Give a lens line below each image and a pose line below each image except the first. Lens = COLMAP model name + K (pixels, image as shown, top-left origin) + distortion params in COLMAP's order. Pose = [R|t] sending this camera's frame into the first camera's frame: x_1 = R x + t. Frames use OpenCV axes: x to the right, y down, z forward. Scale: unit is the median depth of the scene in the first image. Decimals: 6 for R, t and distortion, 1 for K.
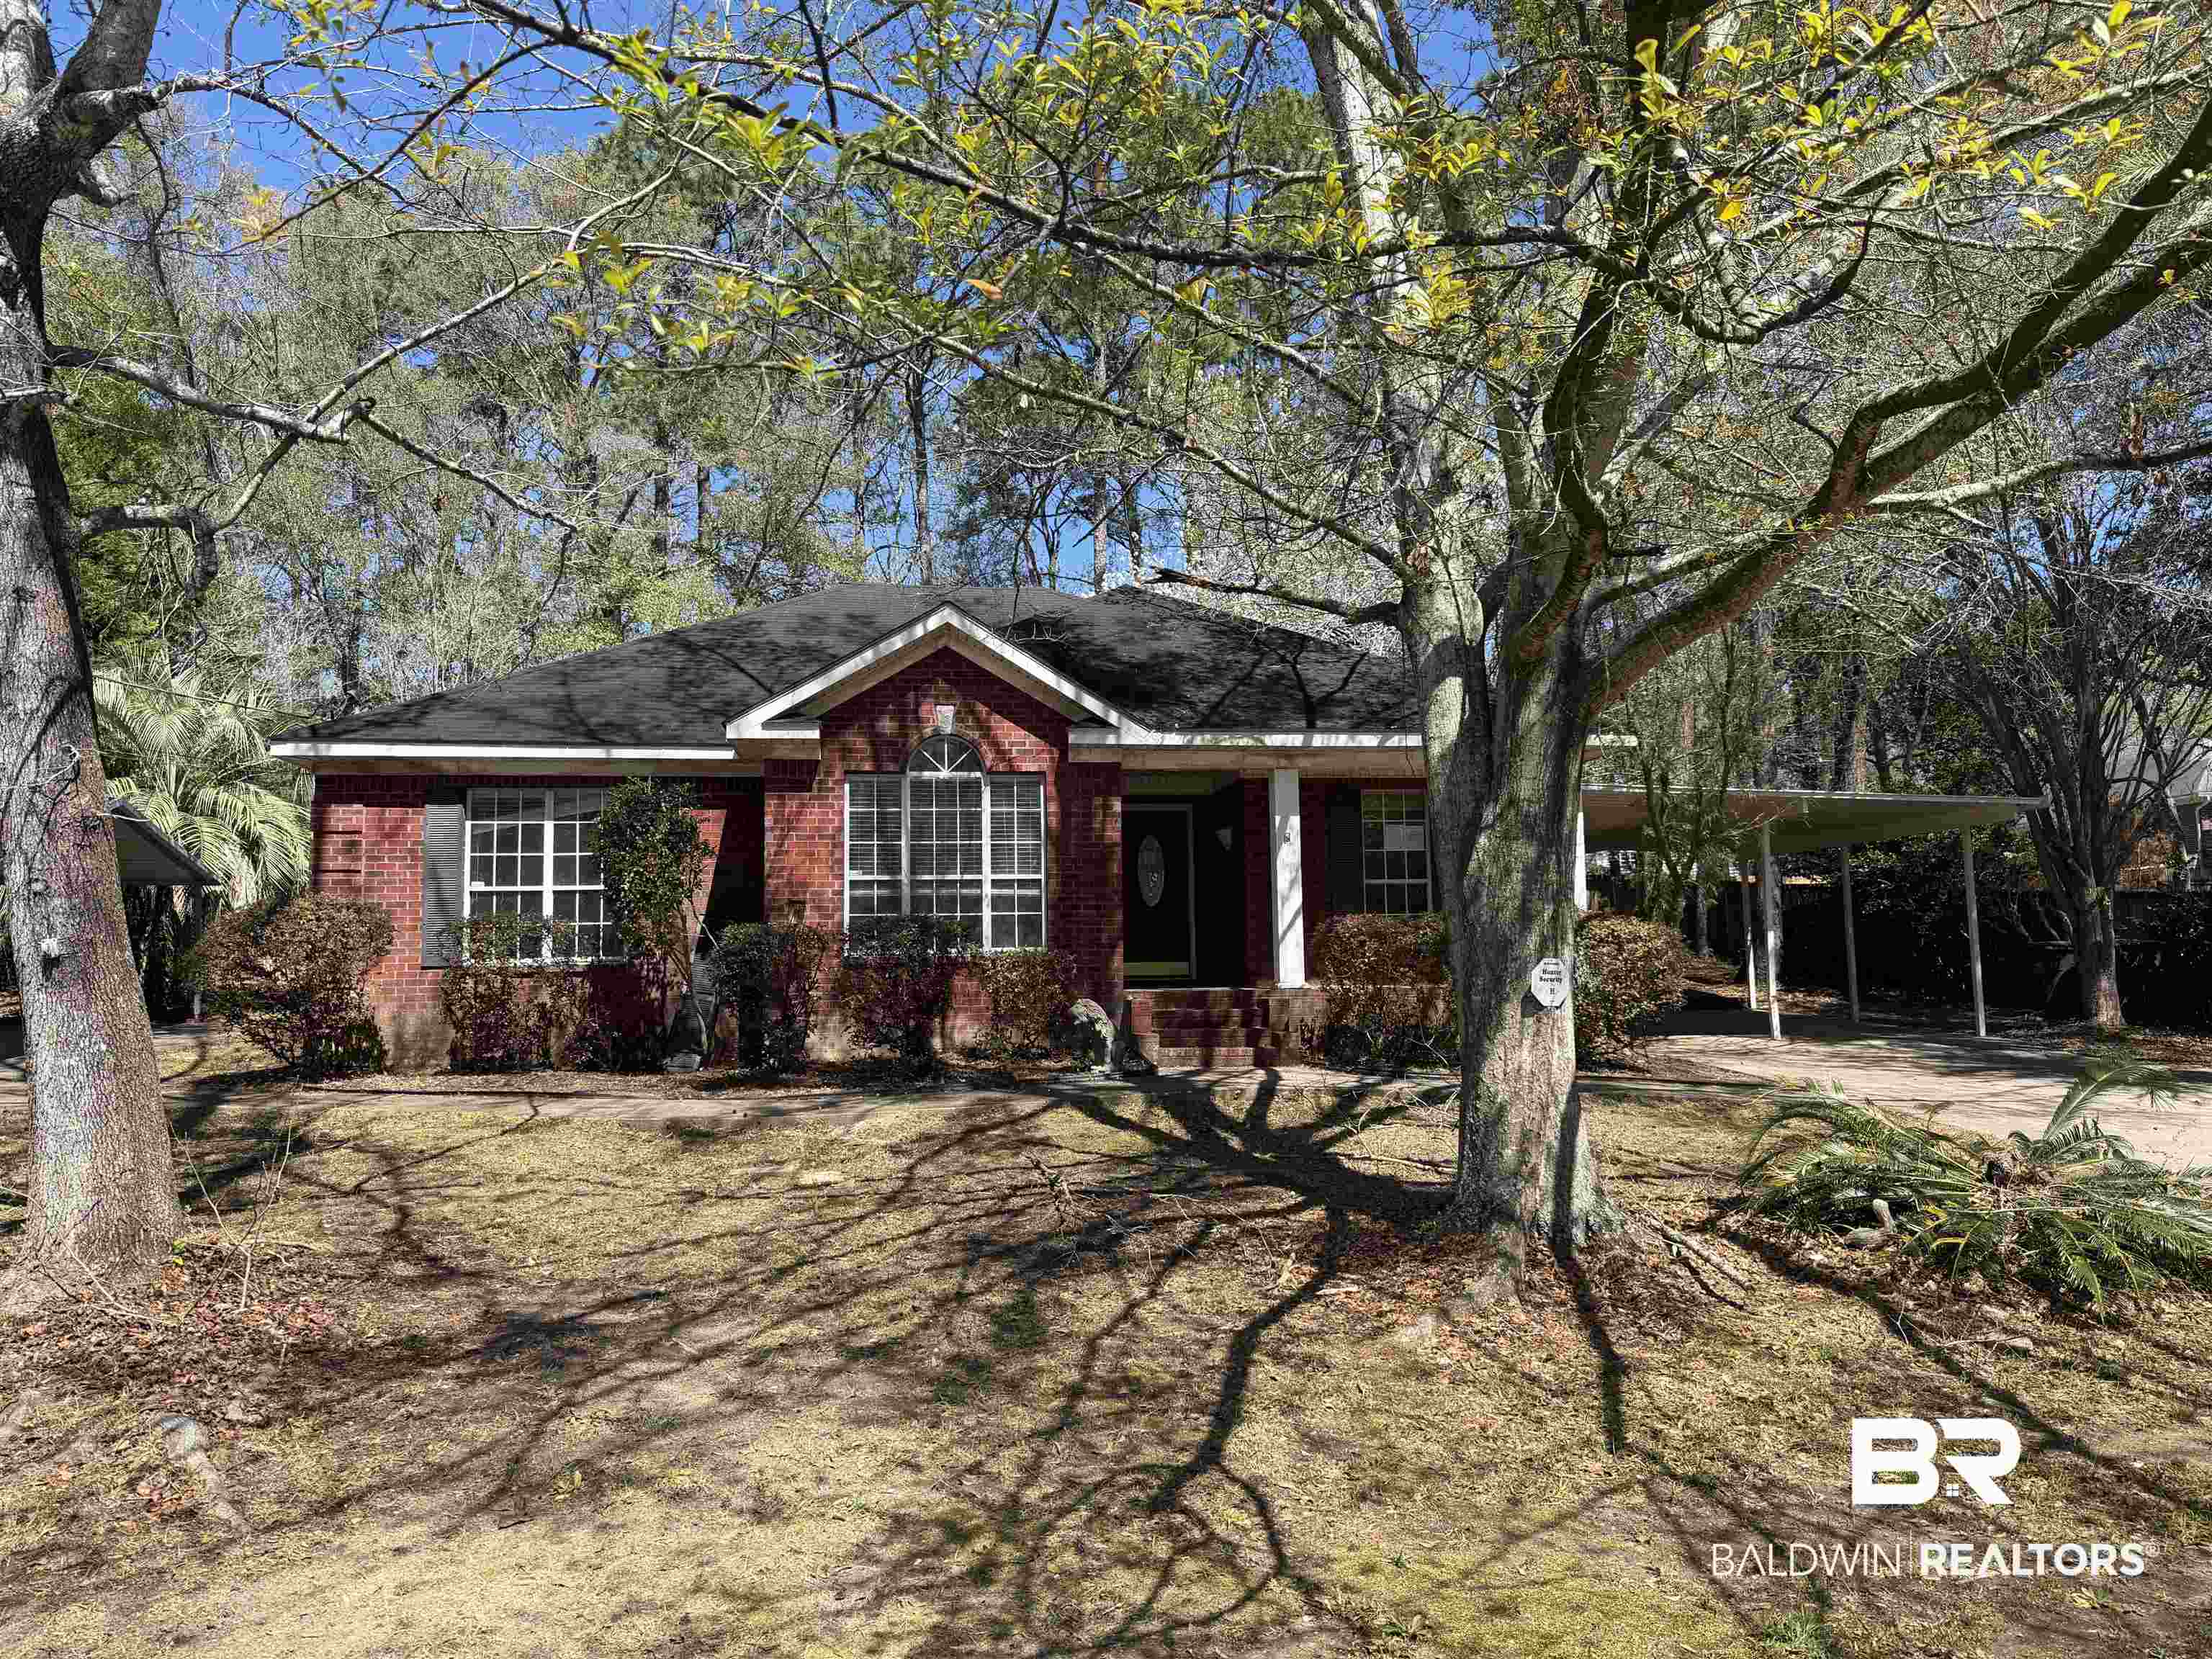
lens RADIAL K [[1541.1, 0, 1110.3], [0, 1541.1, 843.5], [0, 0, 1]] dist [0.111932, -0.164145]
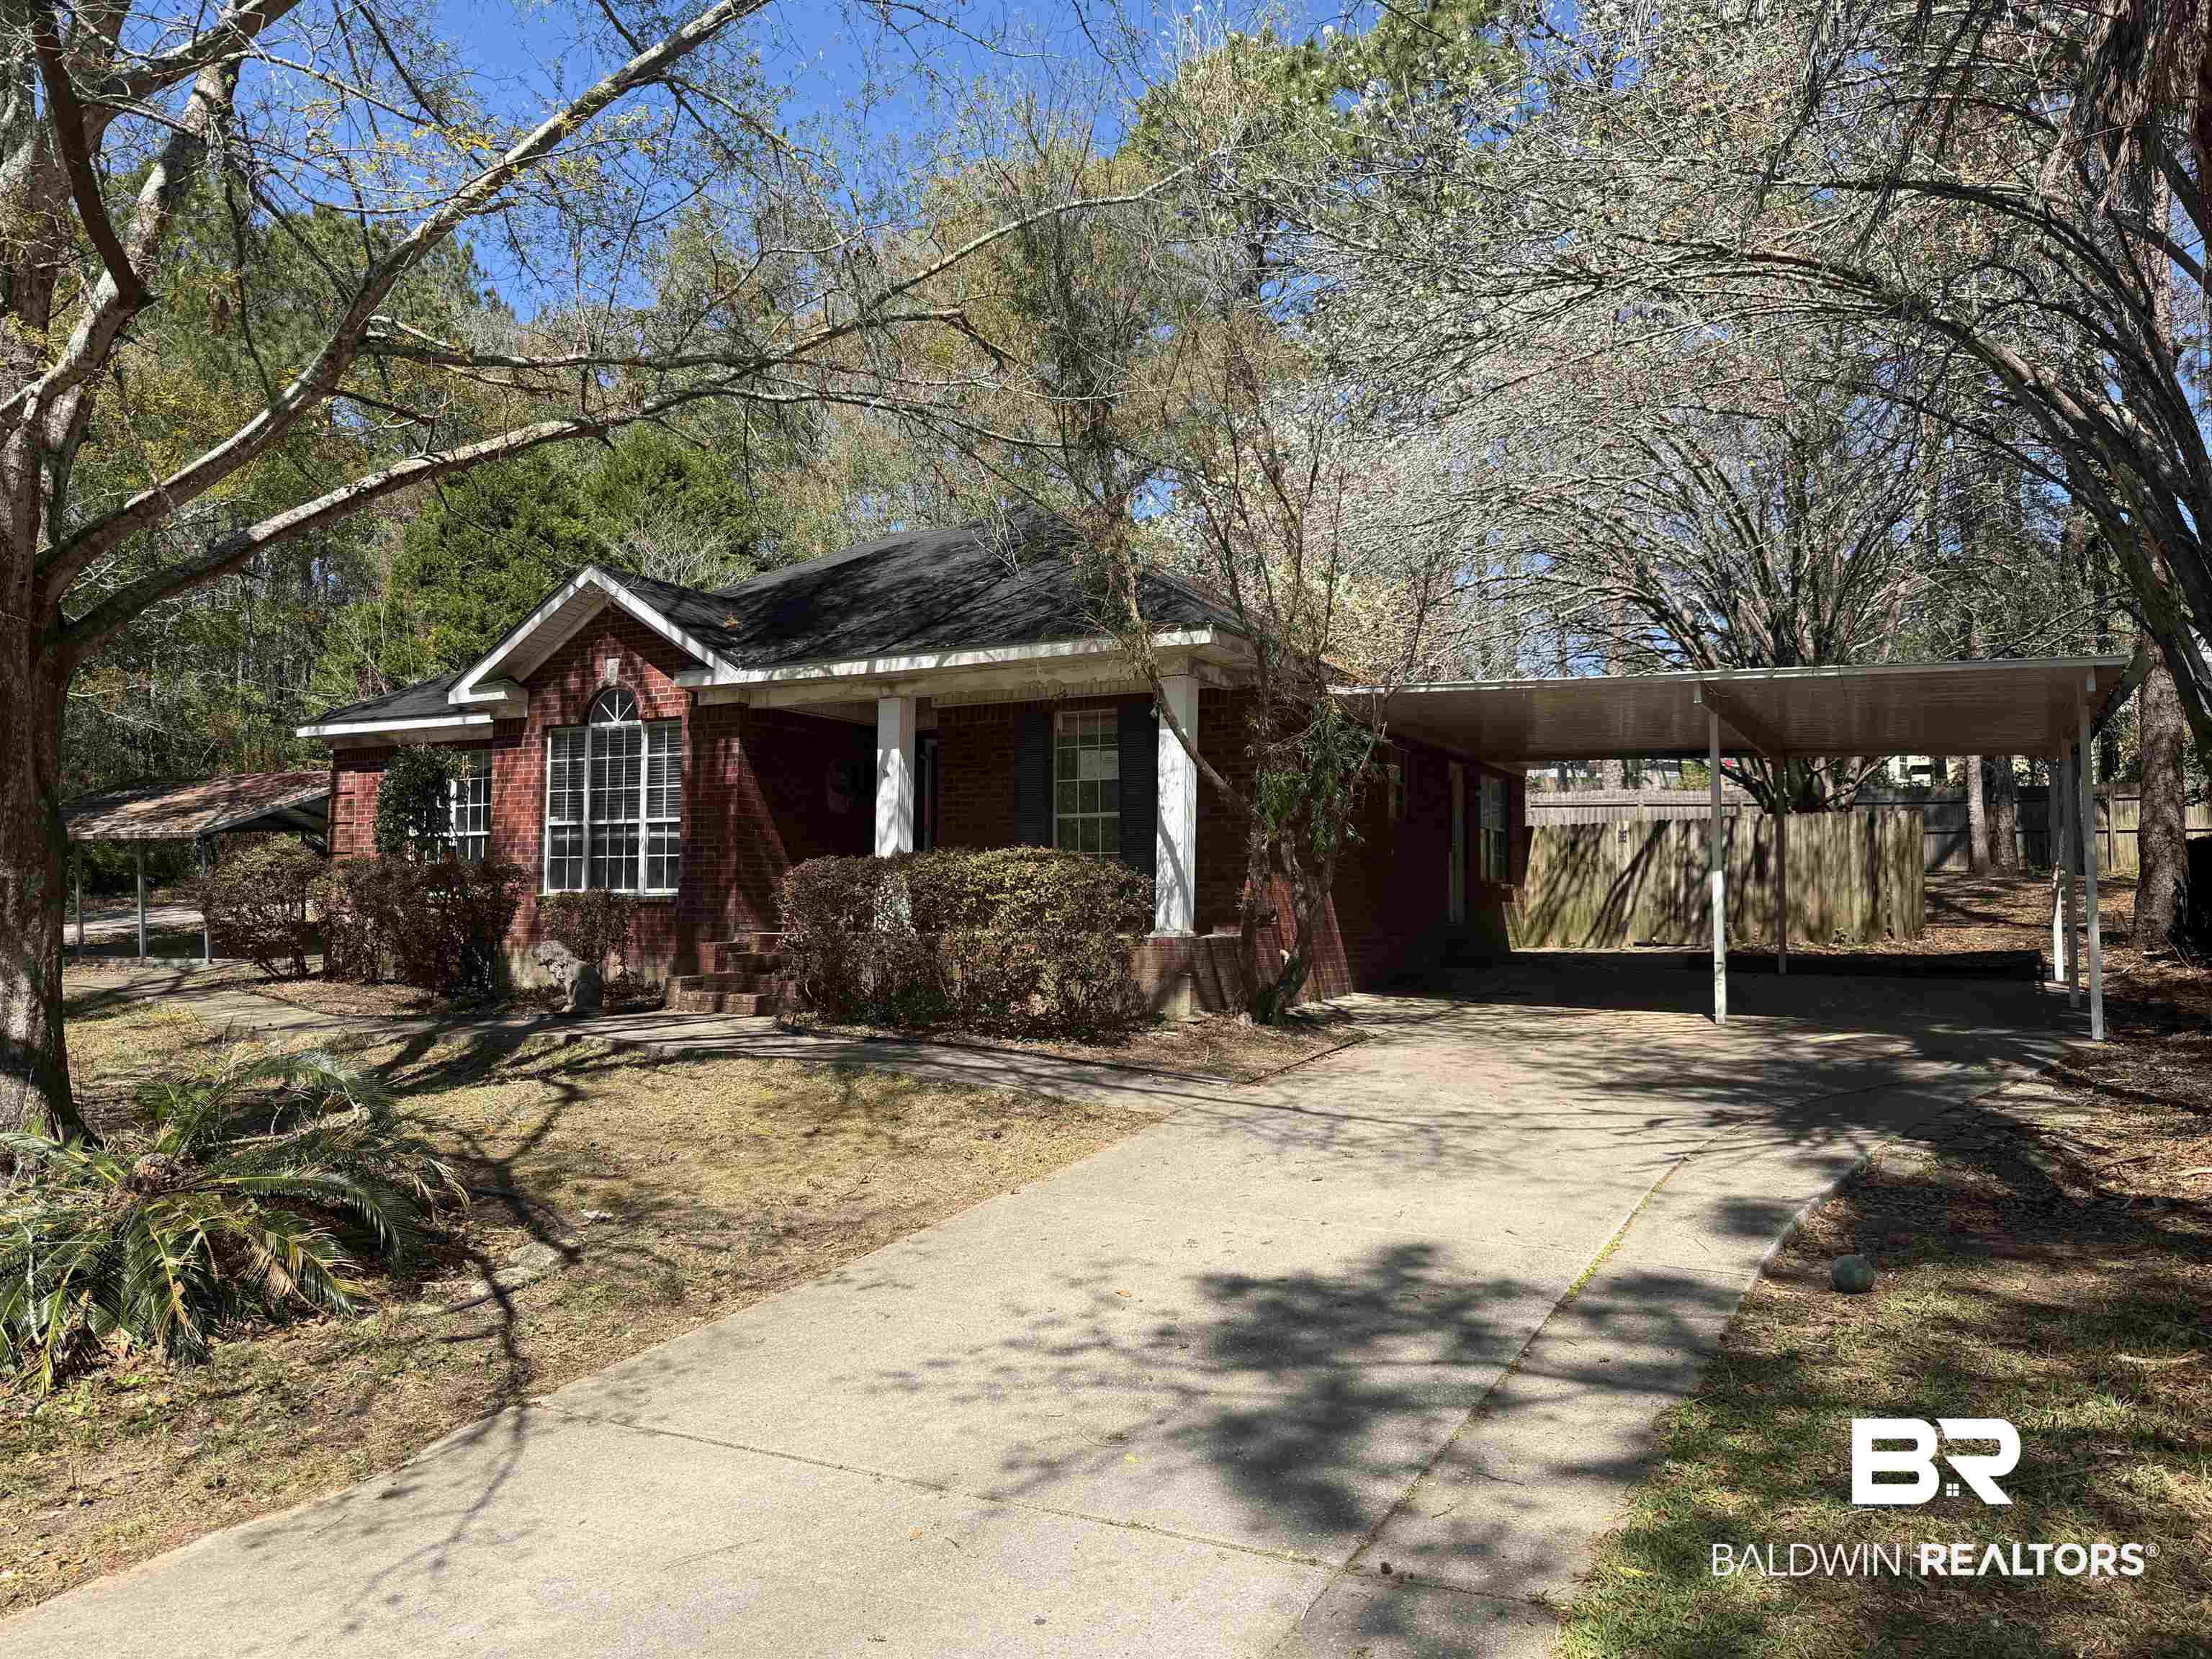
lens RADIAL K [[1541.1, 0, 1110.3], [0, 1541.1, 843.5], [0, 0, 1]] dist [0.111932, -0.164145]
pose [[0.811147, -0.008027, -0.584788, 0.791870], [0.037166, 0.998592, 0.037845, 0.009072], [0.583661, -0.052432, 0.810303, 0.330746]]
